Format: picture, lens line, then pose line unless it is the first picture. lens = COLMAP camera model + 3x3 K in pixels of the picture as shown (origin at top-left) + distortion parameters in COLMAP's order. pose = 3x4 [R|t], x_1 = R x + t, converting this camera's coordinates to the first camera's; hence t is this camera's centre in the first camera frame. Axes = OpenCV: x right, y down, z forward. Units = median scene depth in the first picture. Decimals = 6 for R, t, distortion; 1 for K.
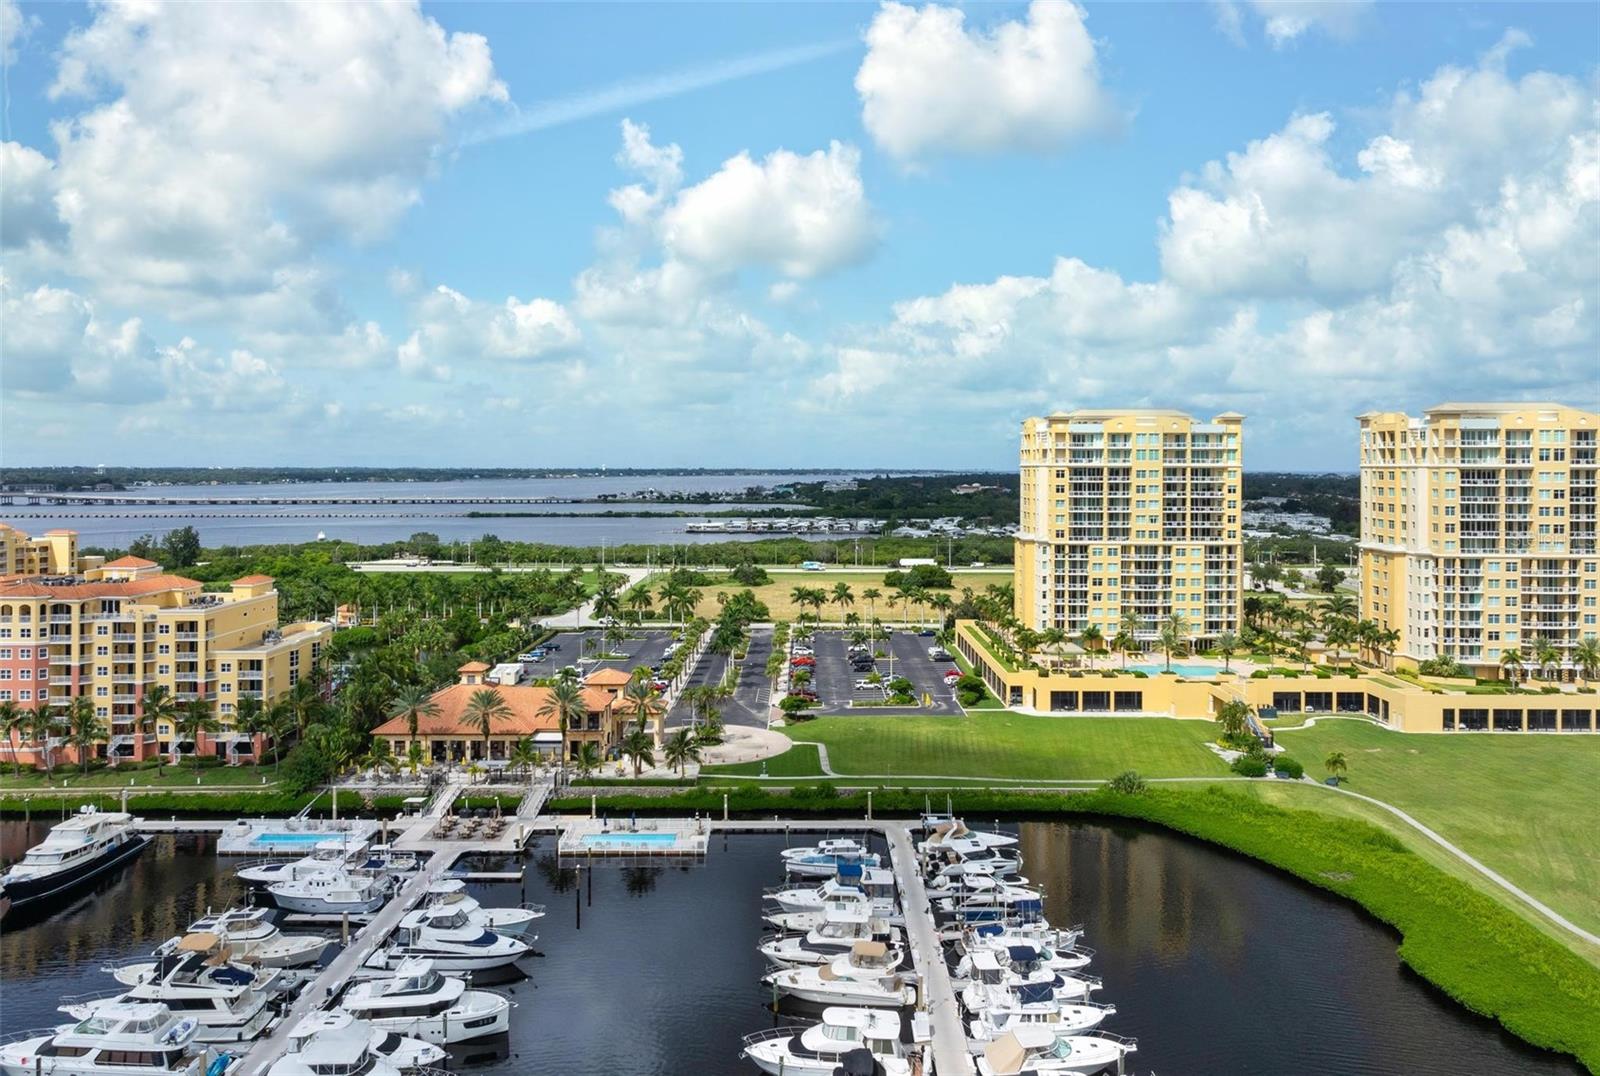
lens RADIAL K [[1132.6, 0, 807.1], [0, 1132.6, 473.0], [0, 0, 1]] dist [-0.002532, -0.004439]
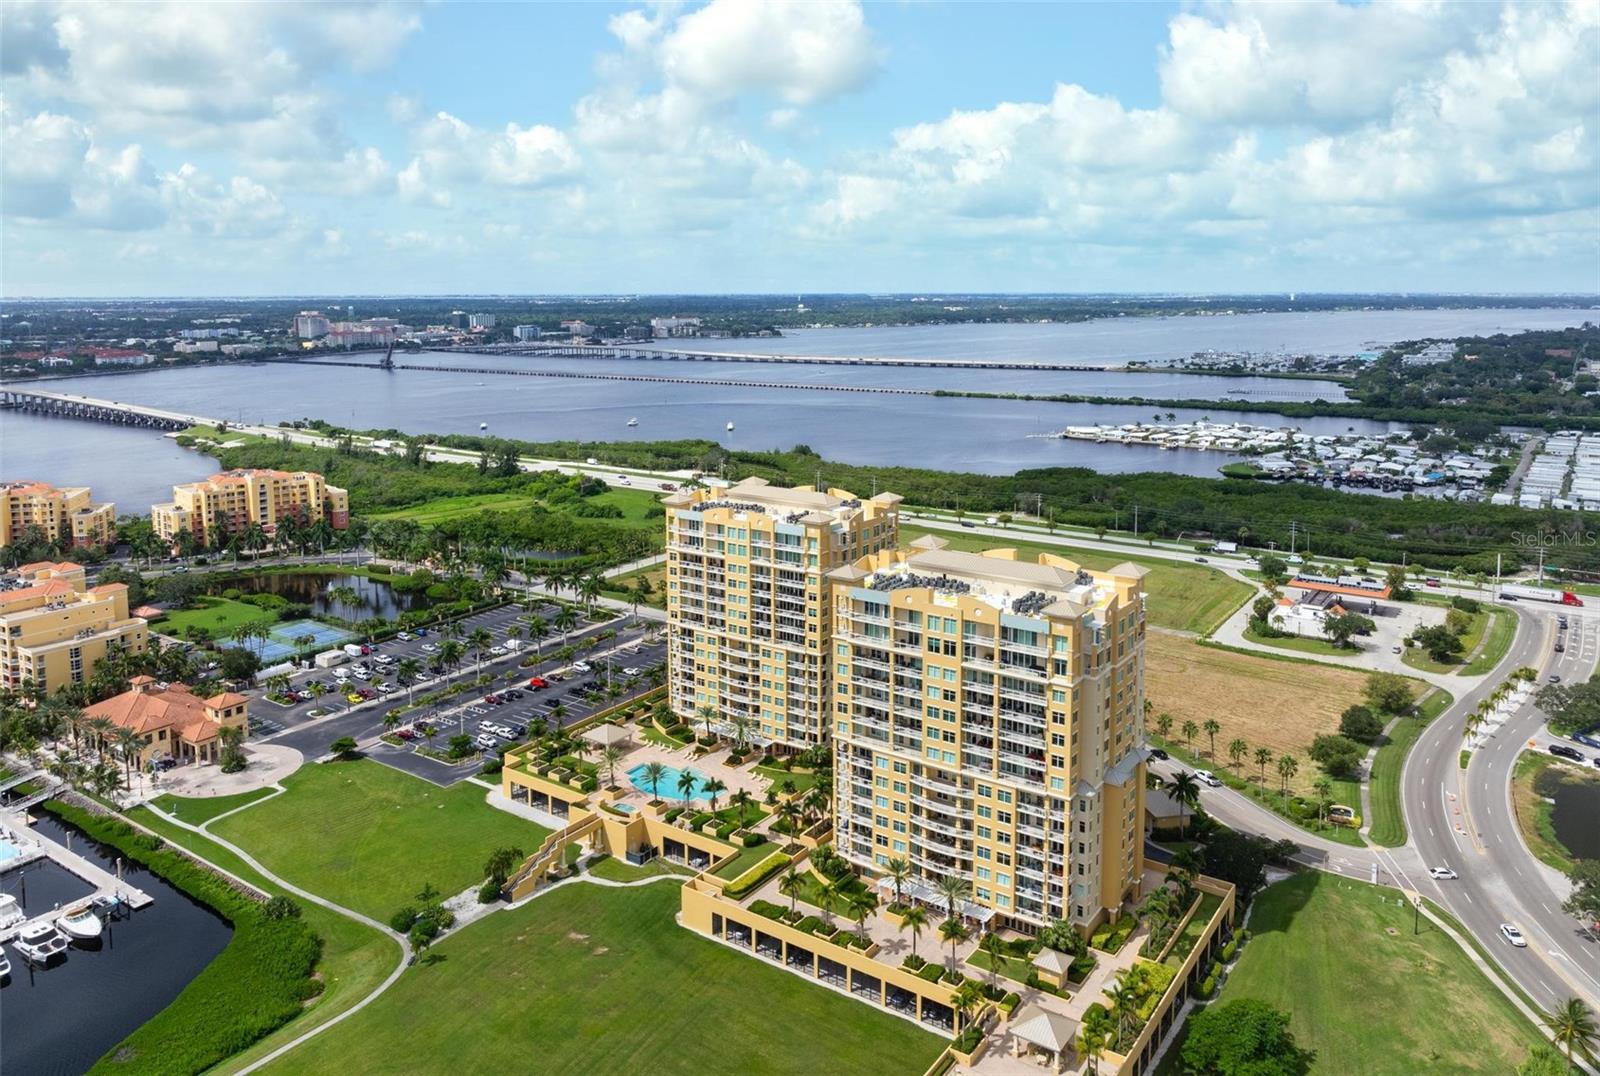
lens RADIAL K [[1131.1, 0, 799.5], [0, 1131.1, 395.5], [0, 0, 1]] dist [-0.000561, -0.000426]
pose [[0.820474, 0.047373, -0.569718, 0.960910], [0.002258, 0.996284, 0.086094, -0.249501], [0.571680, -0.071924, 0.817318, 0.266373]]
